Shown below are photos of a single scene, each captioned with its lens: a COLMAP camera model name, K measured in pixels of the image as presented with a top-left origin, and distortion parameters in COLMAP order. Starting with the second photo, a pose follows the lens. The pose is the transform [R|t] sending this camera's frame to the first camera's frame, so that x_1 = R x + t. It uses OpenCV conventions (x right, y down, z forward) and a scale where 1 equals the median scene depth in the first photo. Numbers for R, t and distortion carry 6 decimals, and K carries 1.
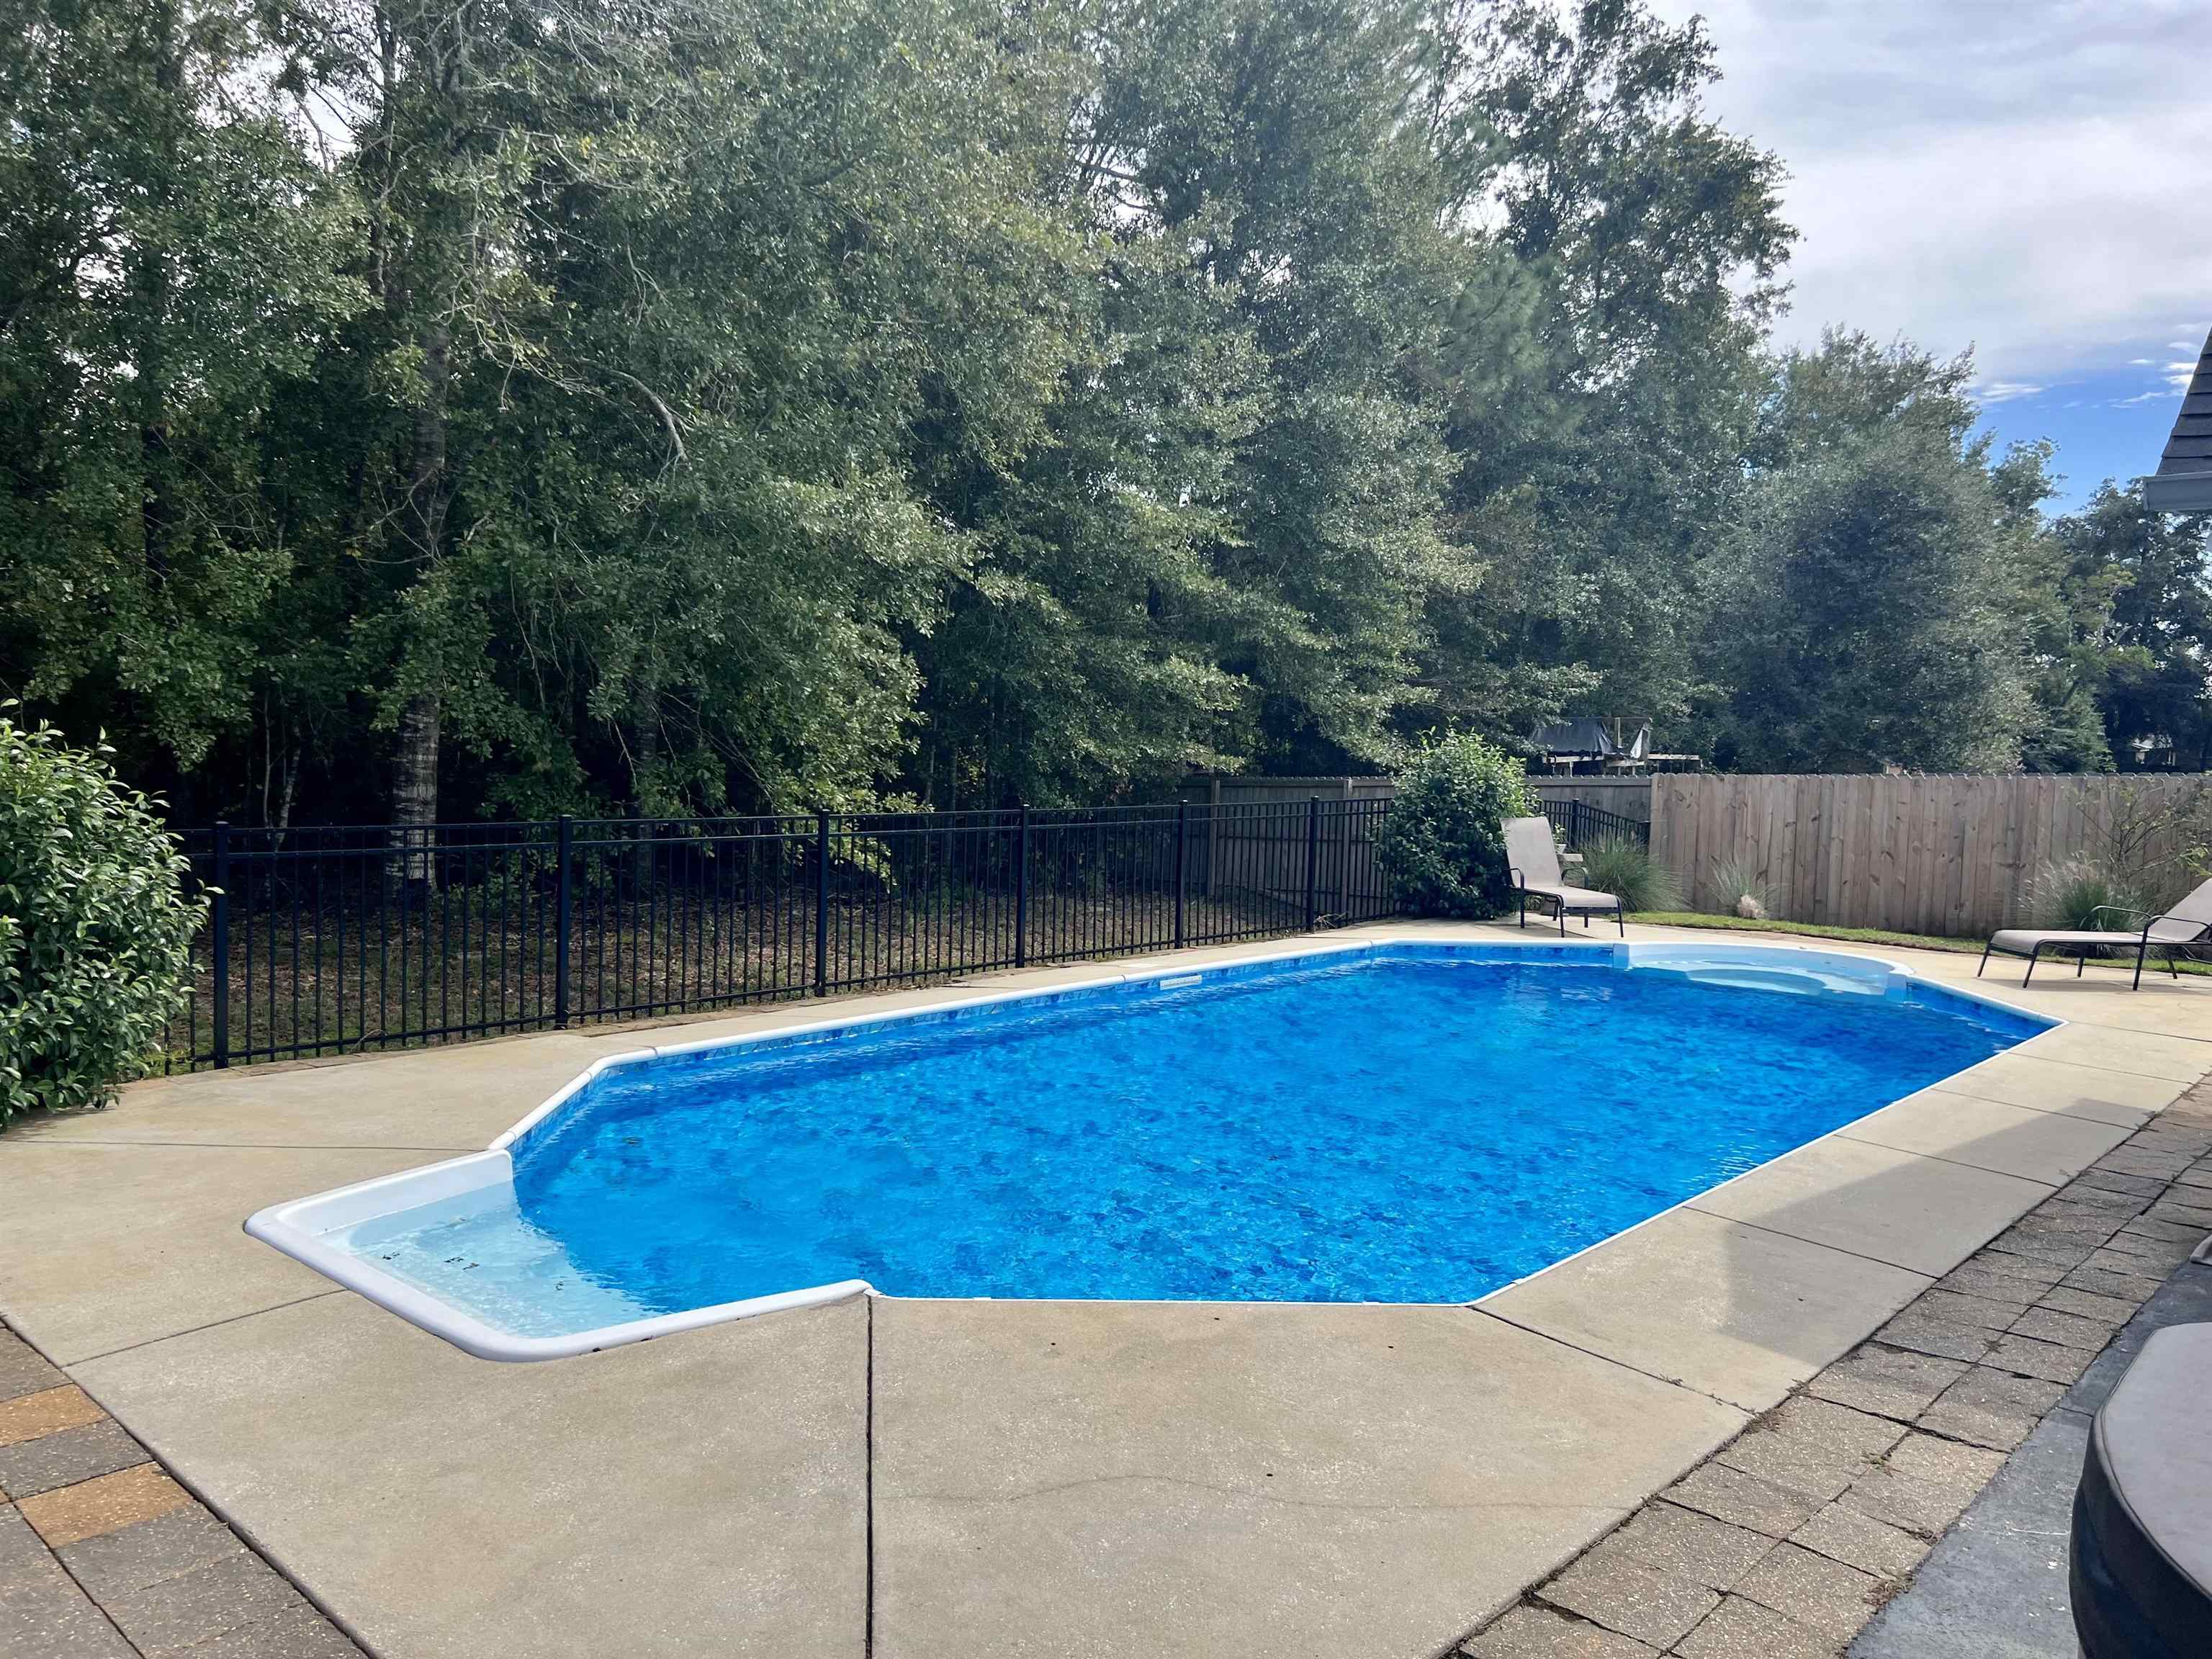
lens RADIAL K [[1661.3, 0, 1106.0], [0, 1661.3, 829.5], [0, 0, 1]] dist [0.032419, -0.002187]
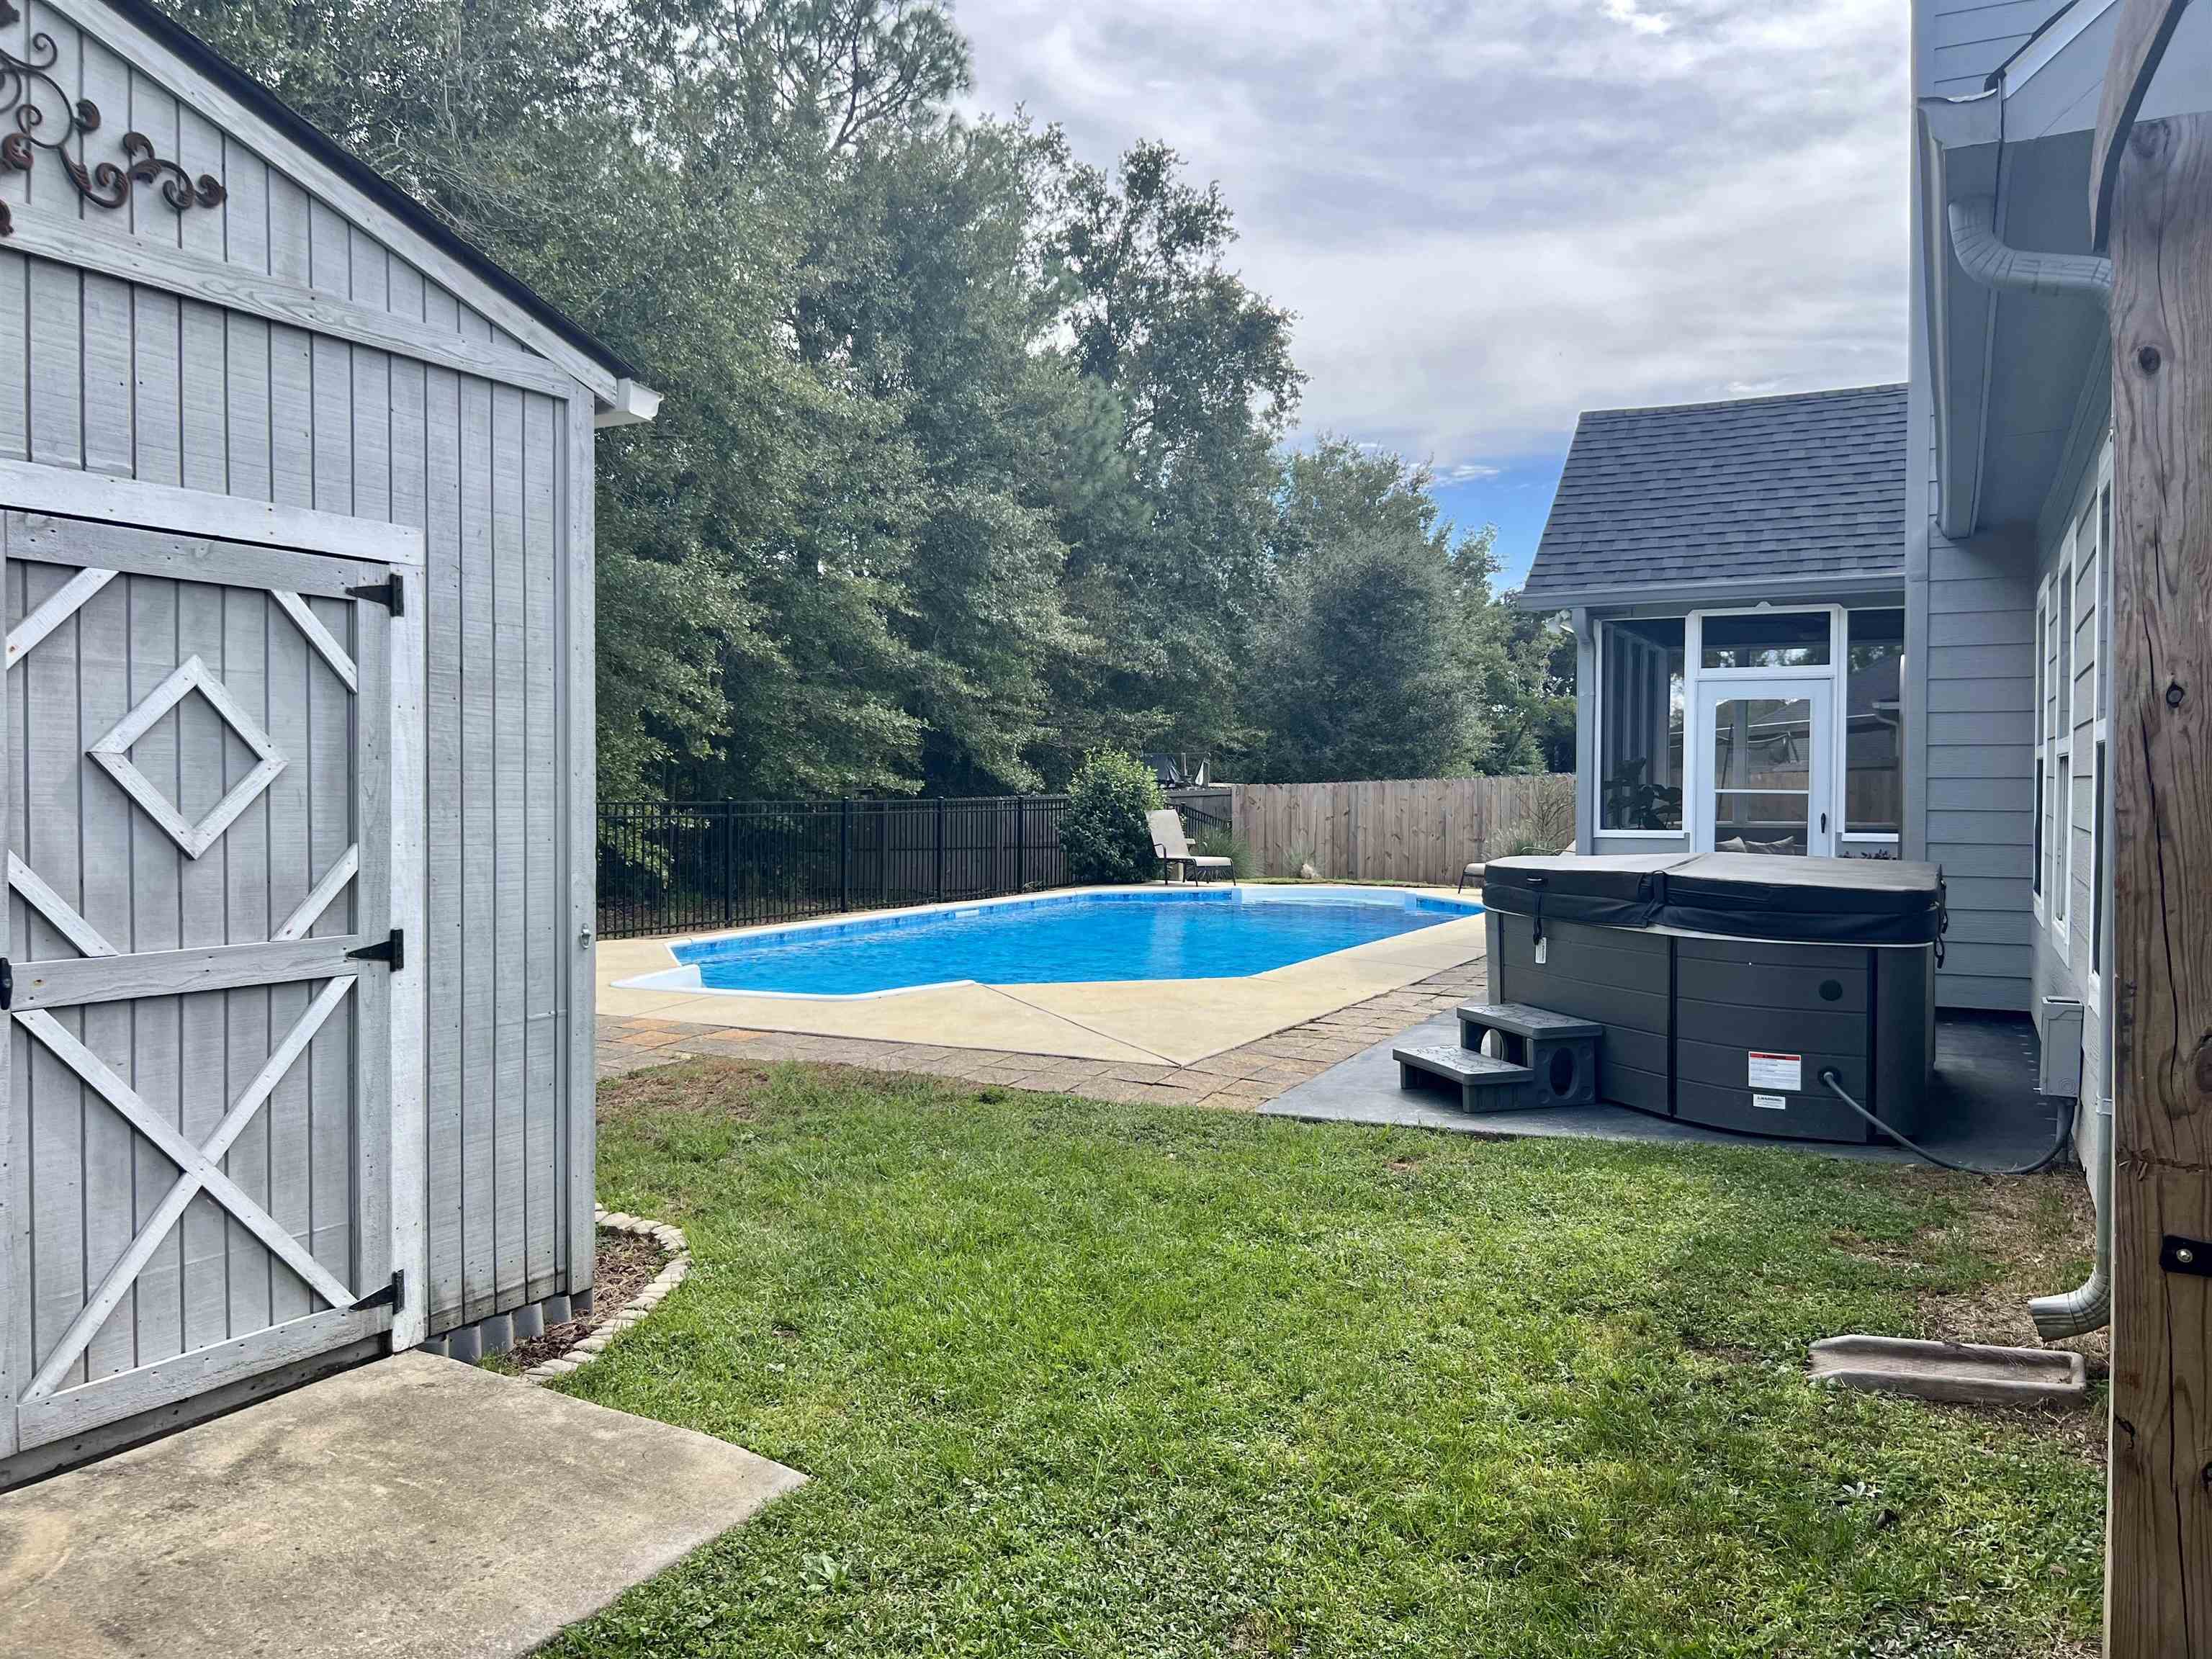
lens RADIAL K [[1661.3, 0, 1106.0], [0, 1661.3, 829.5], [0, 0, 1]] dist [0.032419, -0.002187]
pose [[0.962681, -0.030614, 0.268901, -0.098511], [0.039921, 0.998776, -0.029209, 0.027765], [-0.267678, 0.038854, 0.962725, -0.195914]]
